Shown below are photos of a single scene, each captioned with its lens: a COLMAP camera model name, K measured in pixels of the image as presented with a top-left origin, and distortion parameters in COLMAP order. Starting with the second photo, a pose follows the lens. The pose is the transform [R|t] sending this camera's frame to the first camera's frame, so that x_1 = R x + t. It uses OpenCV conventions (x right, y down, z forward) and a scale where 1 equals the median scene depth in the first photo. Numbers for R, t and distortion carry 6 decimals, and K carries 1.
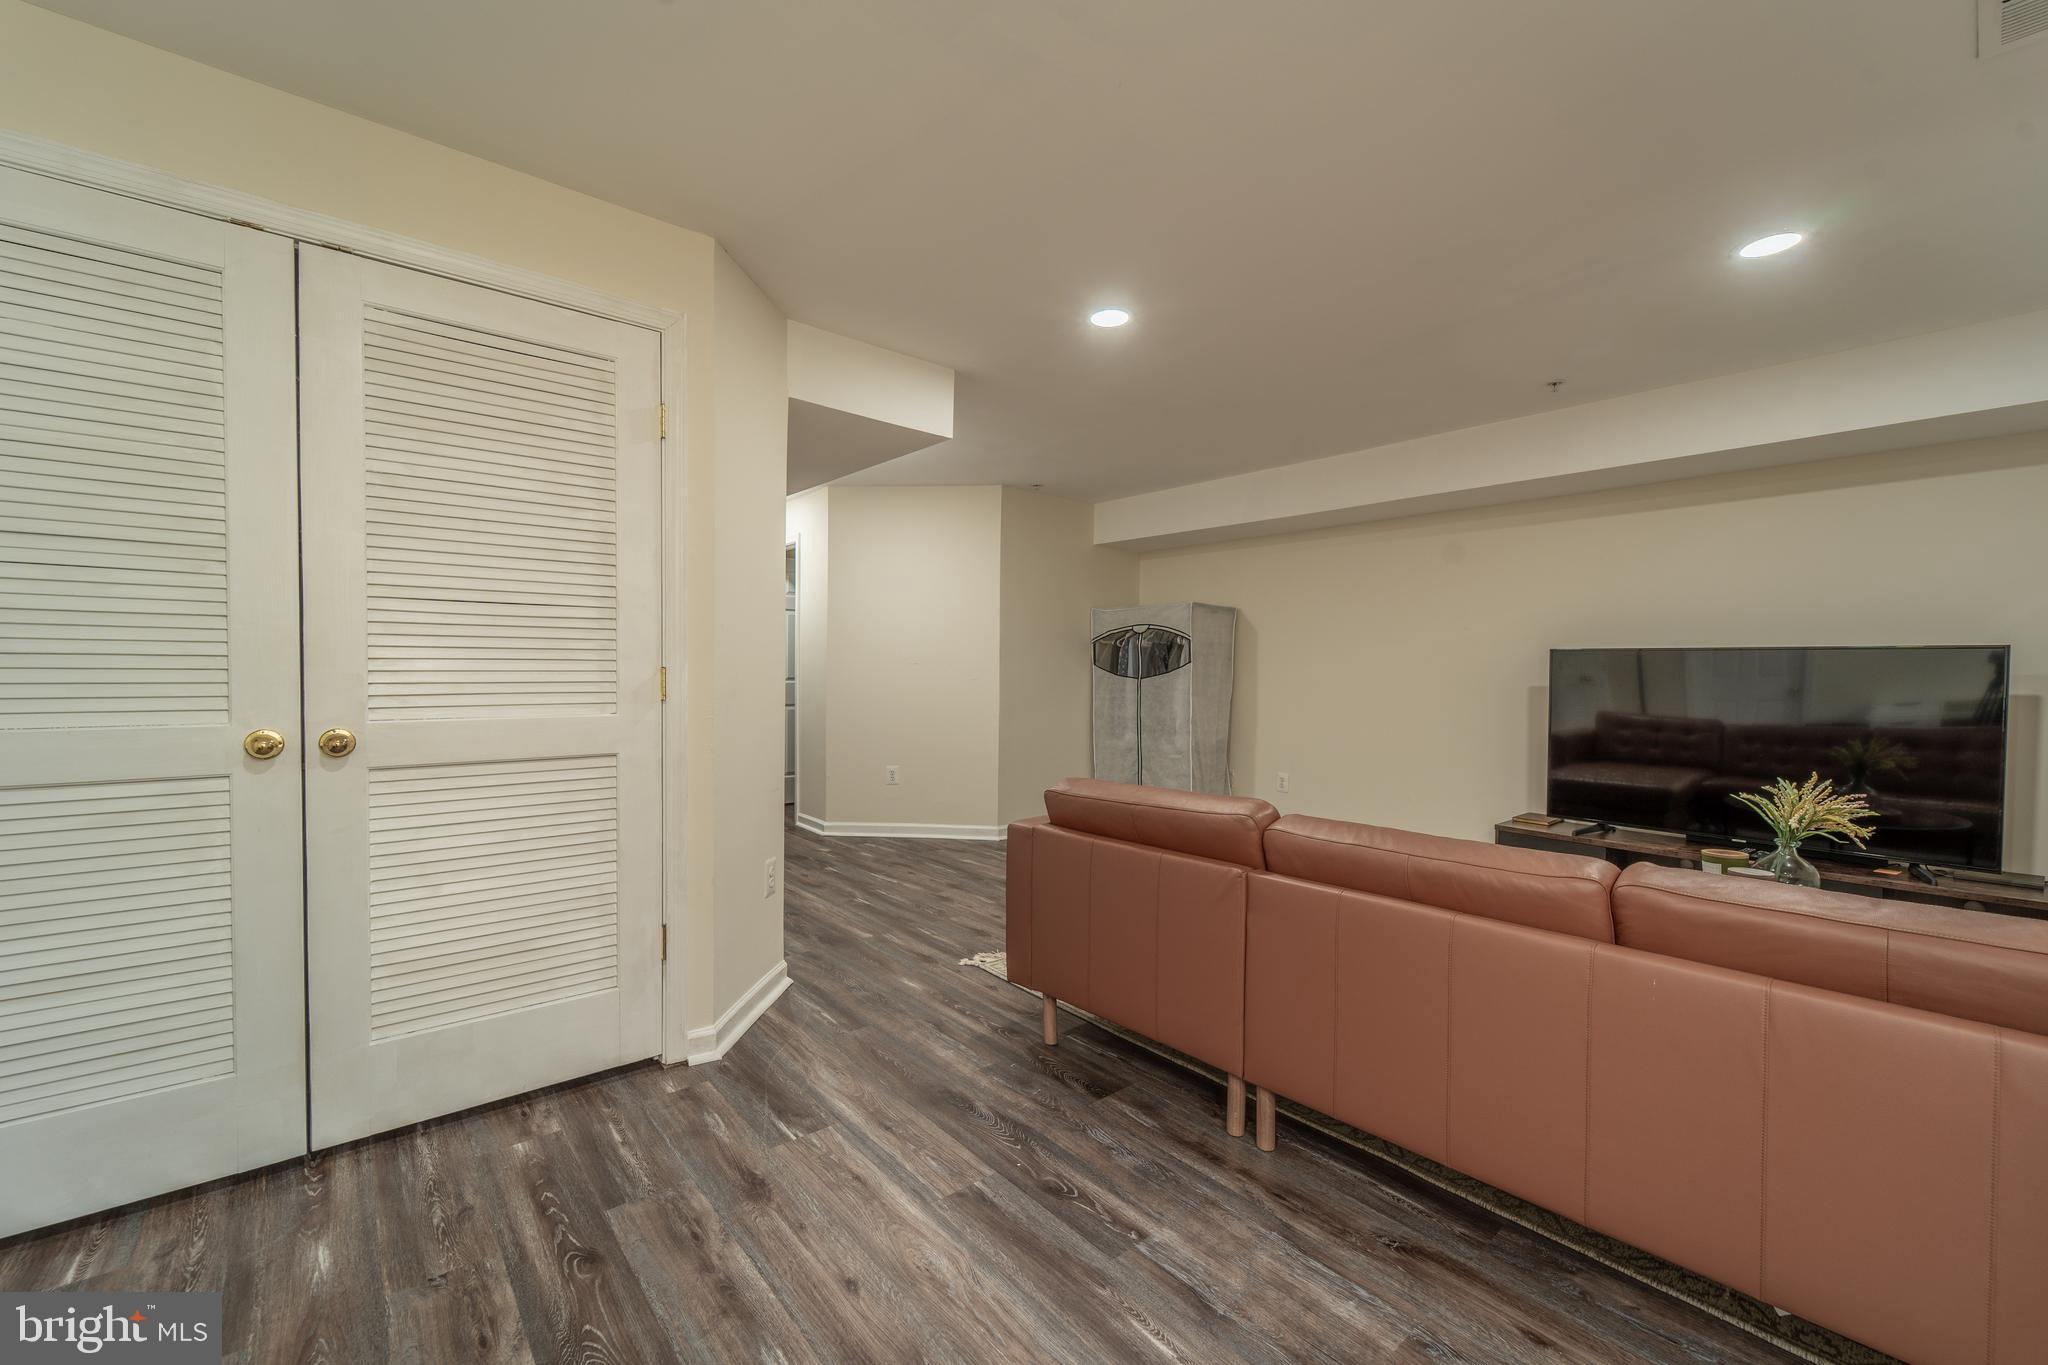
lens RADIAL K [[832.5, 0, 1027.1], [0, 832.5, 690.2], [0, 0, 1]] dist [0.000322, -0.000168]
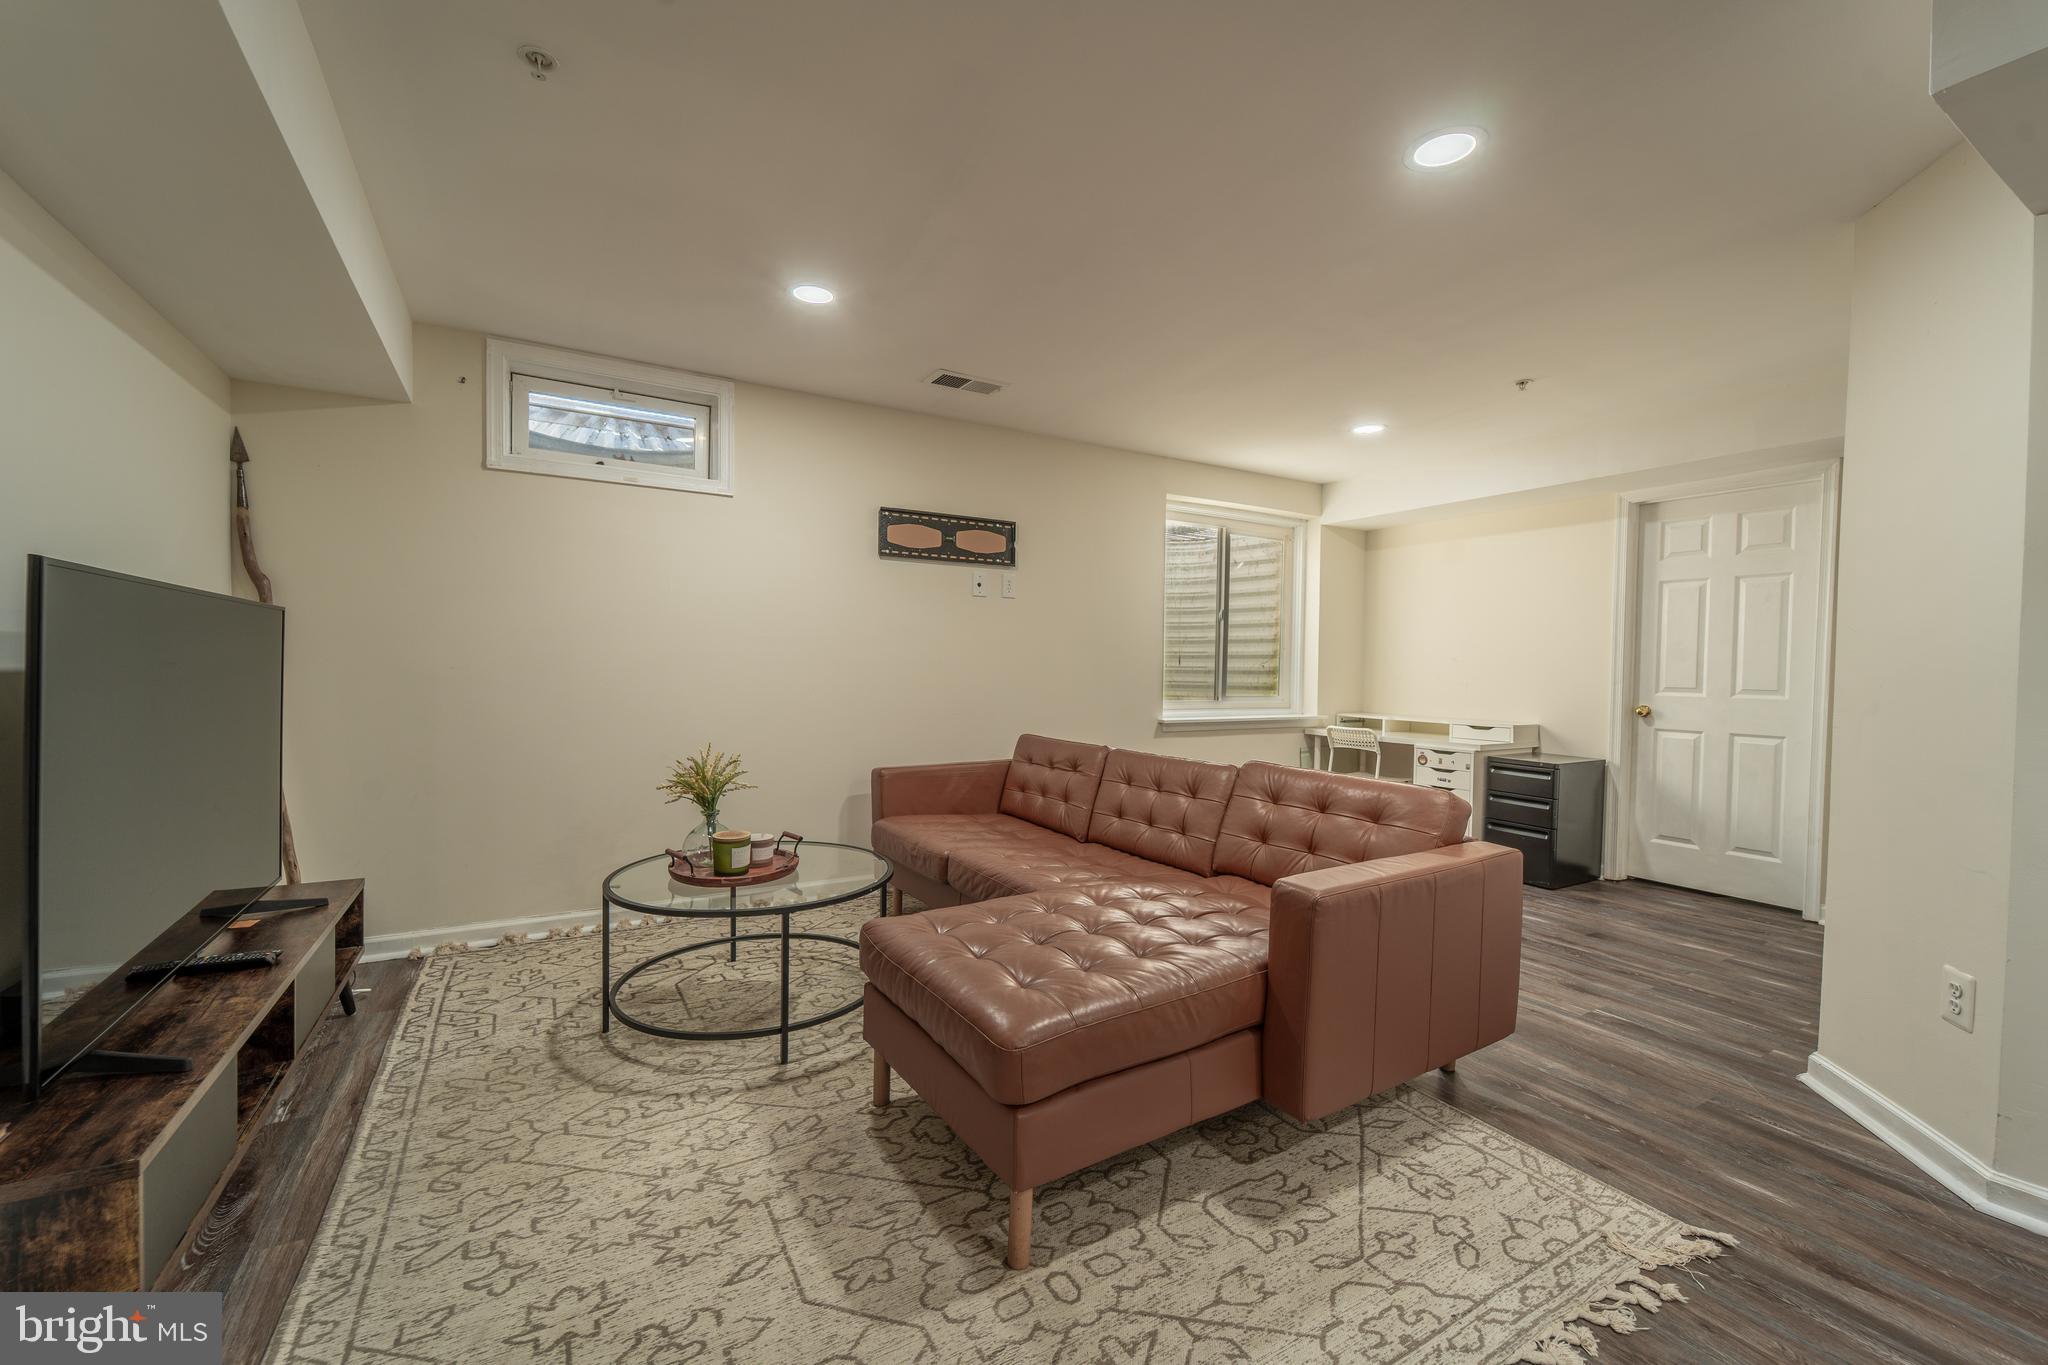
lens RADIAL K [[832.5, 0, 1026.1], [0, 832.5, 679.7], [0, 0, 1]] dist [0.000322, -0.000168]
pose [[-0.984509, -0.024580, 0.173605, 0.334687], [-0.018081, 0.999079, 0.038914, -0.043655], [-0.174402, 0.035172, -0.984046, 1.921903]]
